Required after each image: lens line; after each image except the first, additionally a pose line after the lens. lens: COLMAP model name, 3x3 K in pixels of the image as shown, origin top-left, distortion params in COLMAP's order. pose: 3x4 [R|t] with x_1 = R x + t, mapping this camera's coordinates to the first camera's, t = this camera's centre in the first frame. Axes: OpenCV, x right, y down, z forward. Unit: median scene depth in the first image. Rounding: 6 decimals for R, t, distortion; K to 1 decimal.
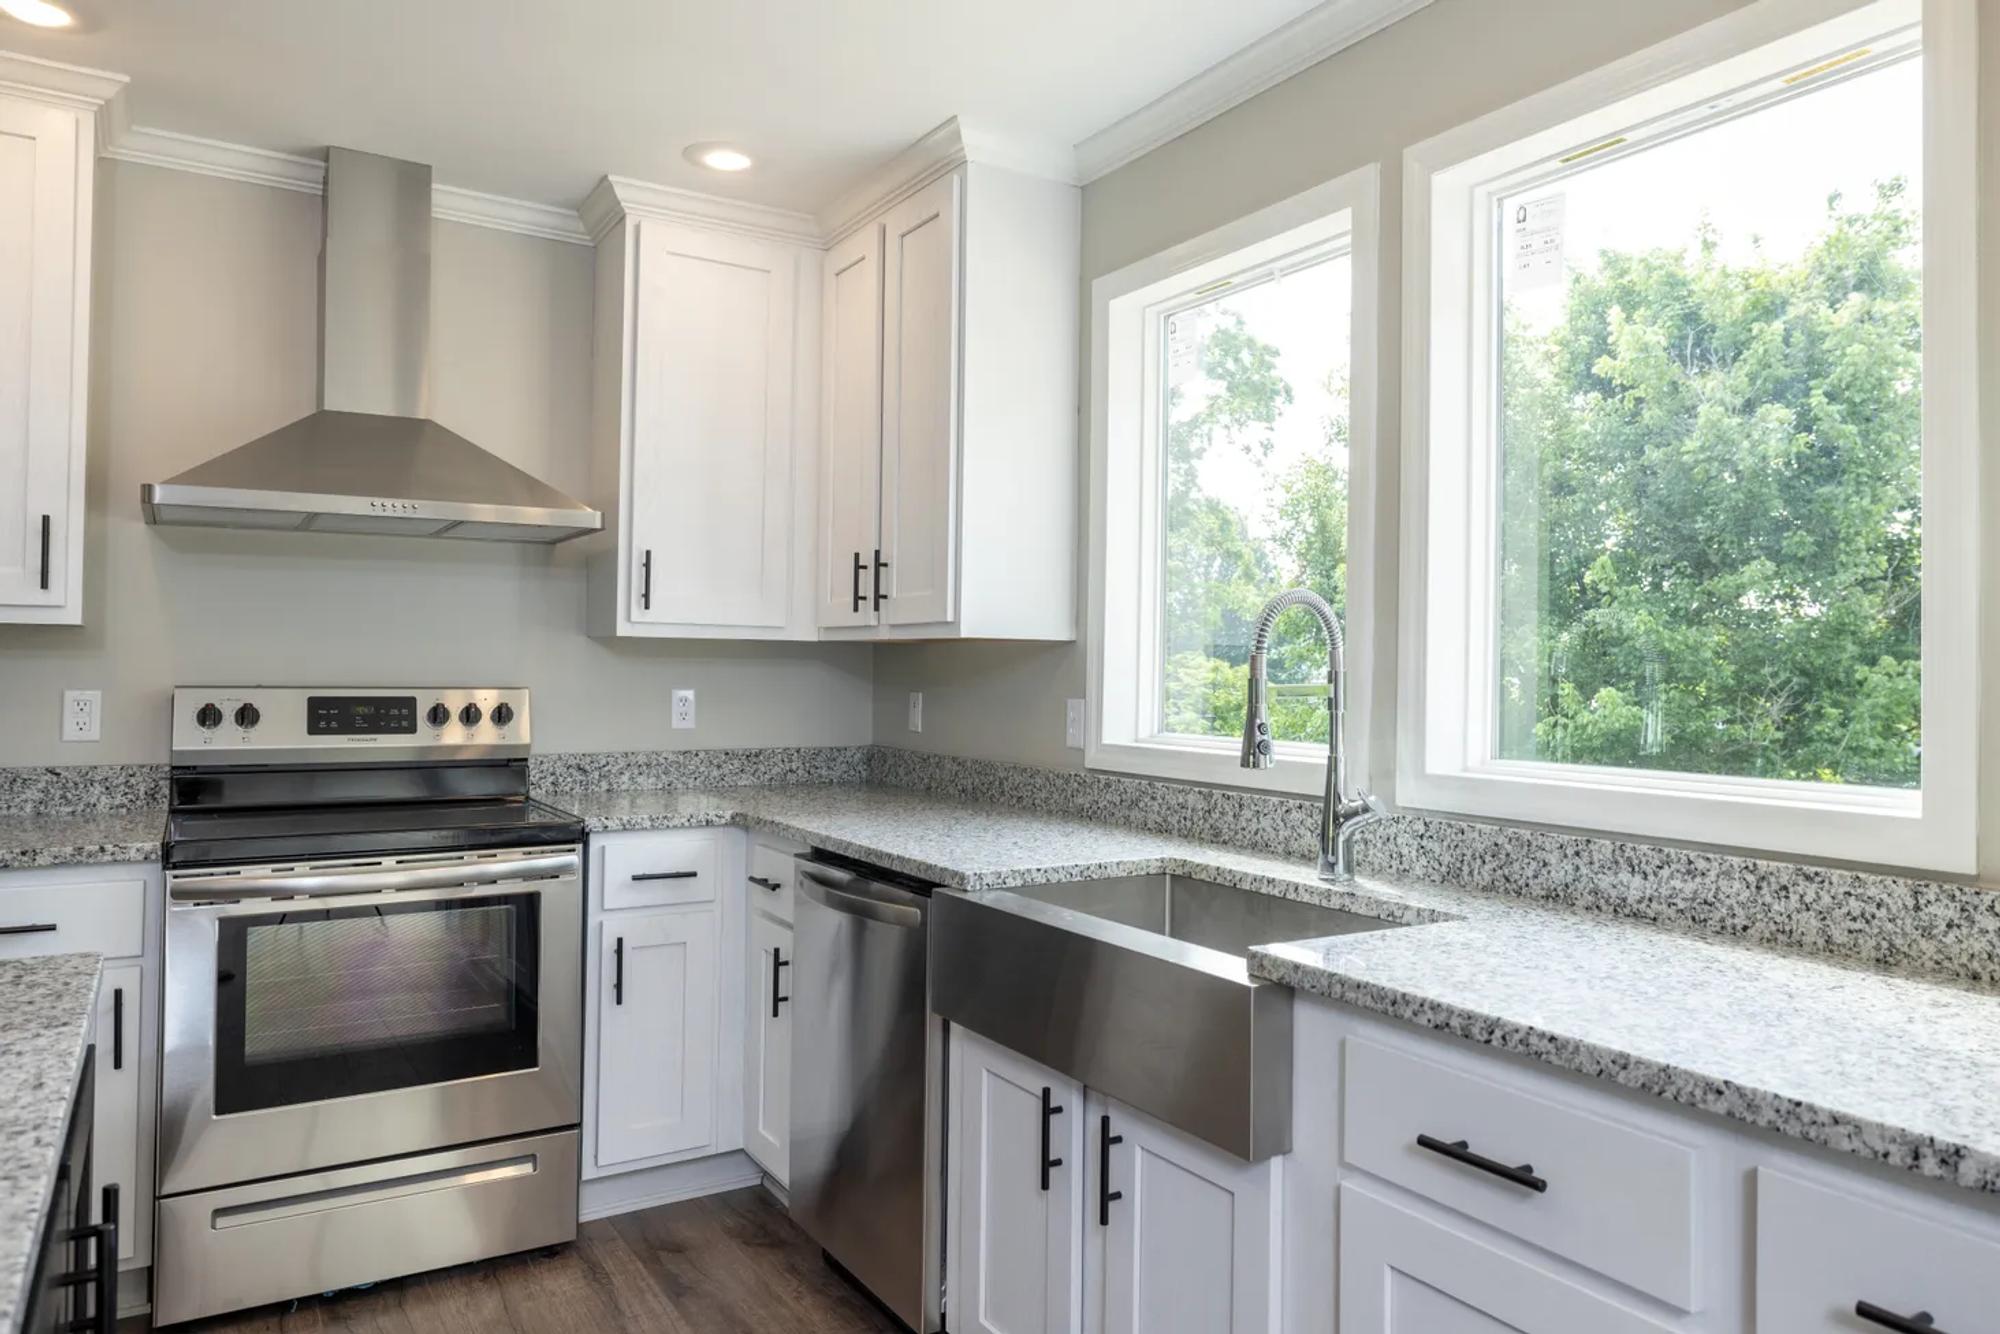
lens RADIAL K [[1323.2, 0, 1014.6], [0, 1323.2, 641.9], [0, 0, 1]] dist [-0.008488, -0.002001]
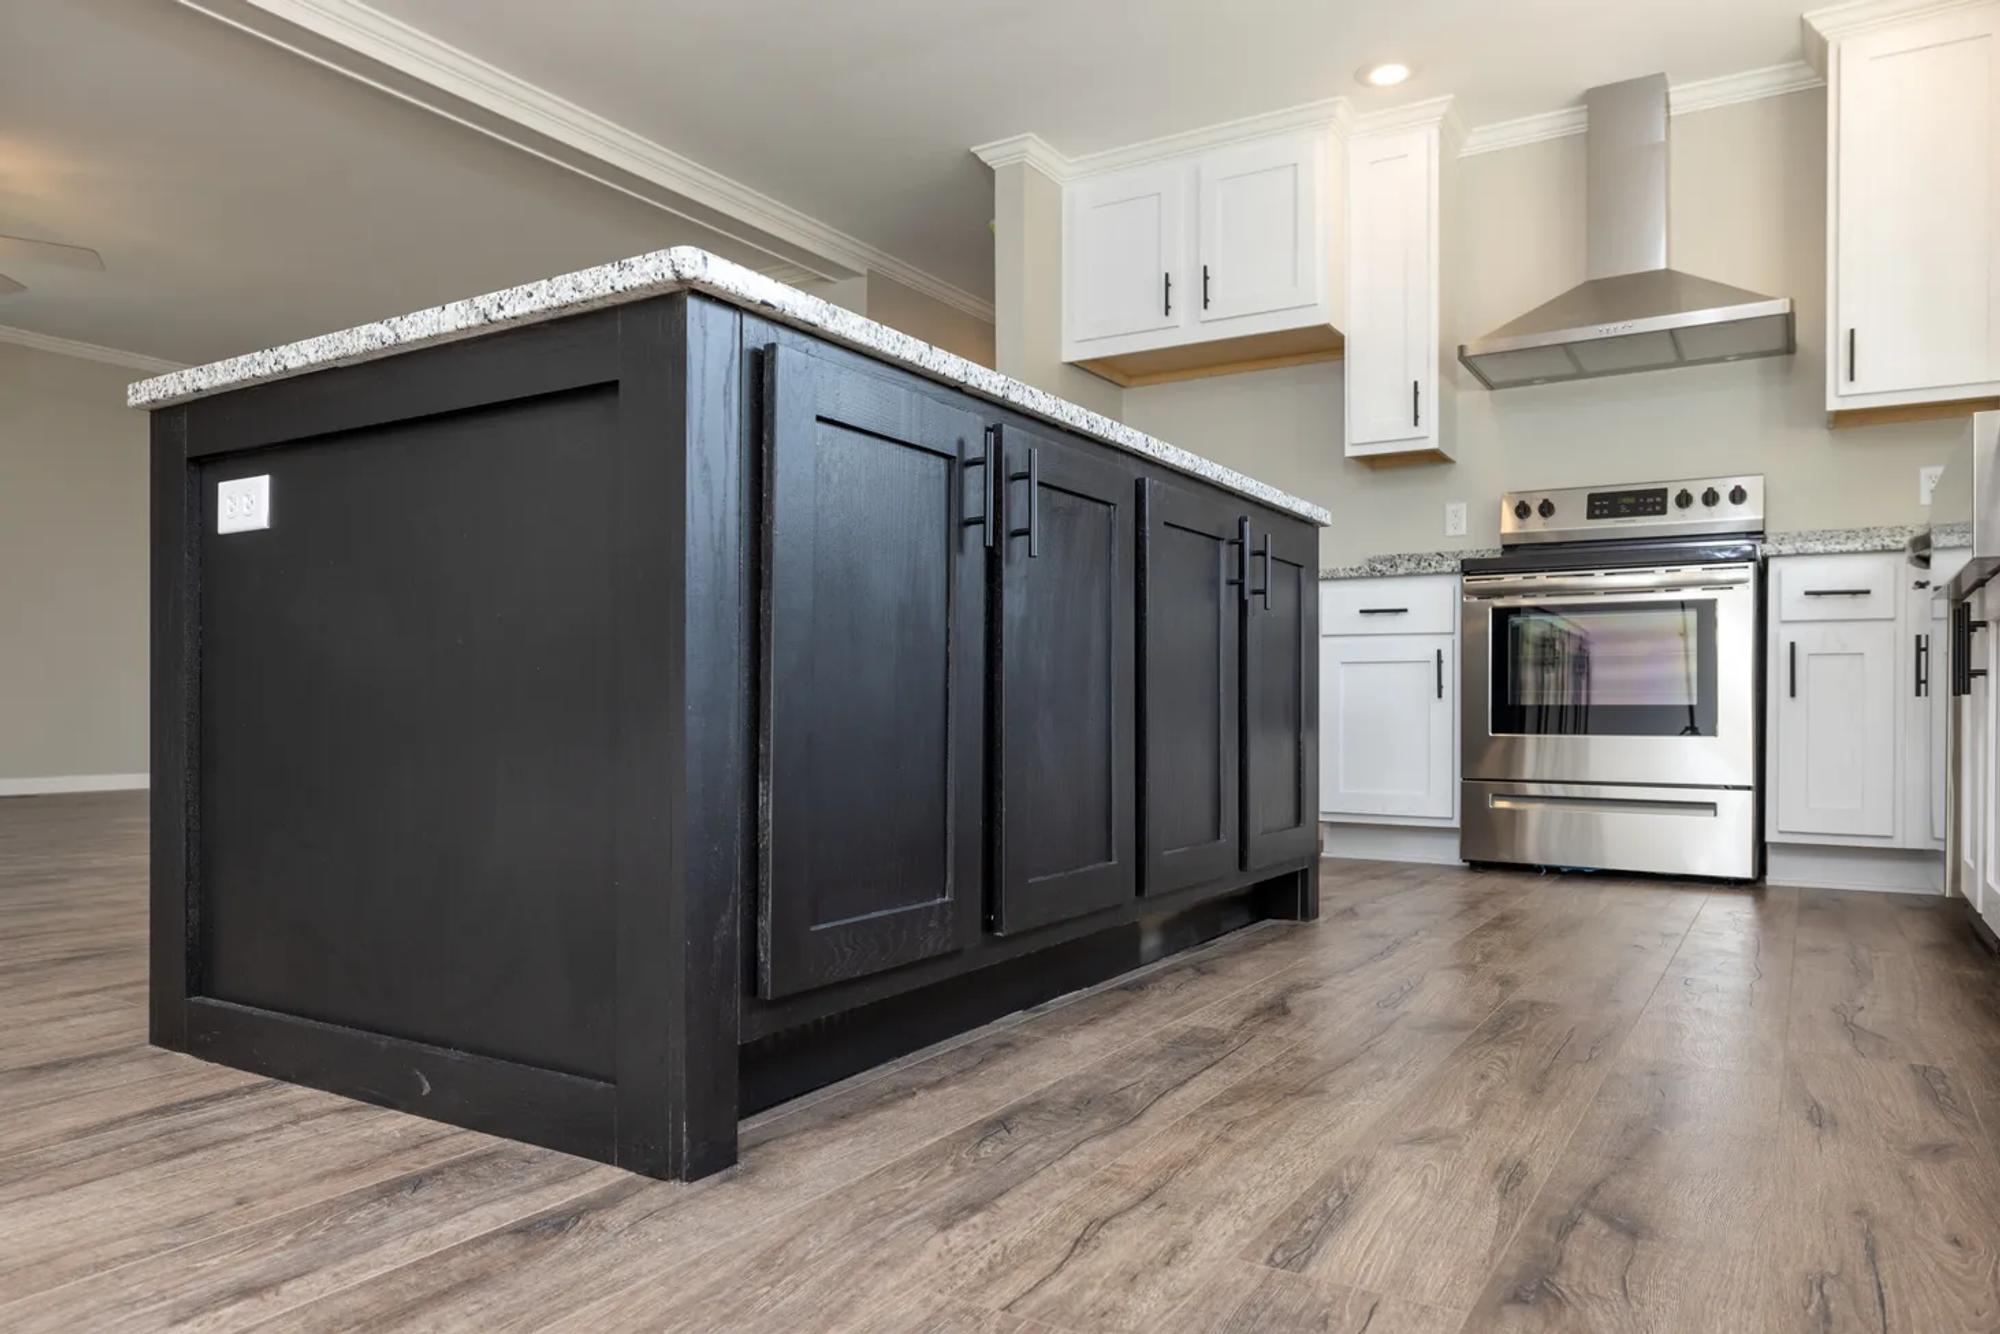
lens RADIAL K [[1340.1, 0, 1003.3], [0, 1340.1, 717.2], [0, 0, 1]] dist [-0.004151, -0.000521]
pose [[0.432723, -0.011055, -0.901459, 0.474693], [0.008816, 0.999929, -0.008031, 0.289082], [0.901484, -0.004472, 0.432789, -0.167287]]
